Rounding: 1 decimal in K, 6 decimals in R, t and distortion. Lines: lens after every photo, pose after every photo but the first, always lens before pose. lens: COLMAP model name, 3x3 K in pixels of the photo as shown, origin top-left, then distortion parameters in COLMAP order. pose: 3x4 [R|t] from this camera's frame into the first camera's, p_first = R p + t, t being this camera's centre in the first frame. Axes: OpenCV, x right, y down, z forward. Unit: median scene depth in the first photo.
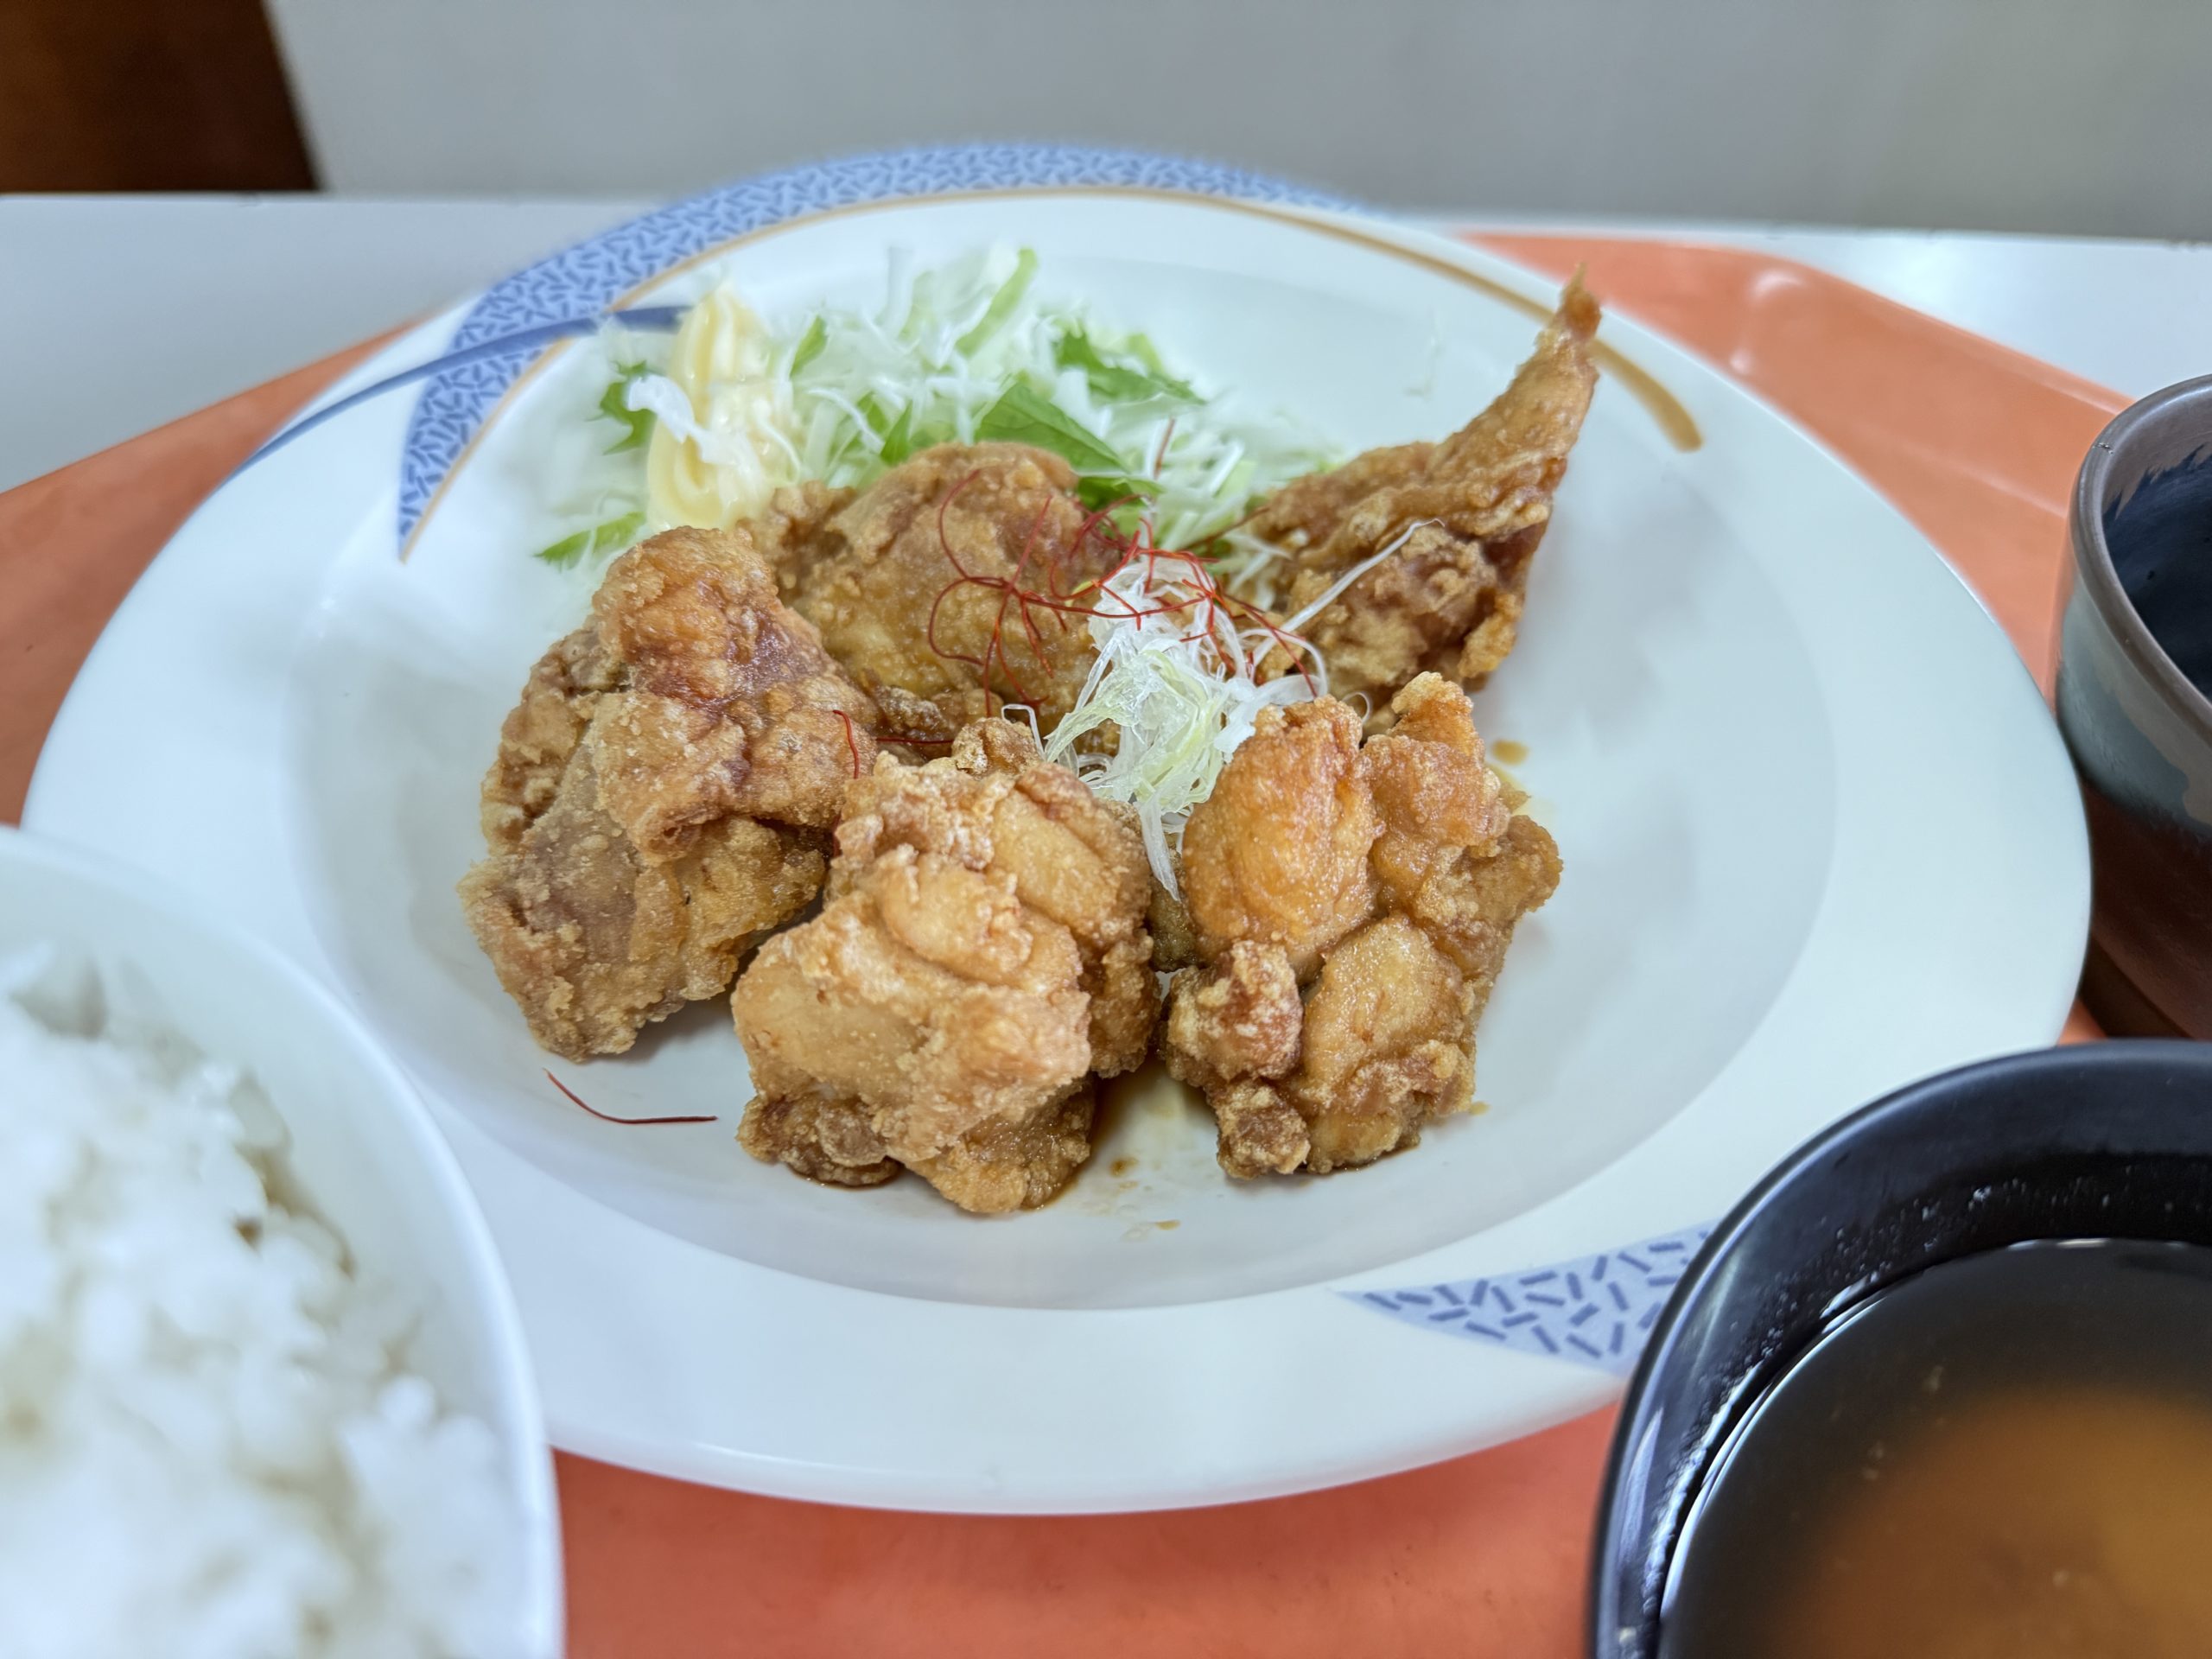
lens RADIAL K [[1514.6, 0, 1070.8], [0, 1514.6, 761.3], [0, 0, 1]] dist [0.002569, -0.003946]
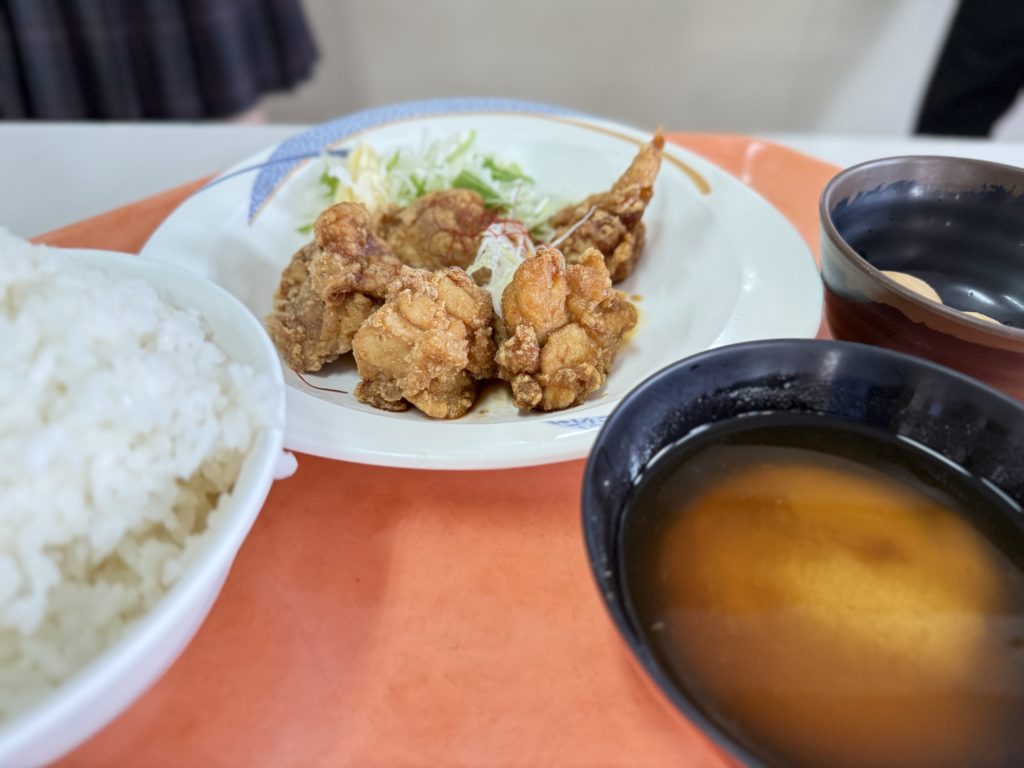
lens RADIAL K [[701.1, 0, 508.2], [0, 701.1, 382.4], [0, 0, 1]] dist [0.002569, -0.003946]
pose [[0.998861, 0.013419, -0.045790, 0.141685], [-0.016521, 0.997544, -0.068067, 0.297670], [0.044764, 0.068746, 0.996629, -0.353224]]
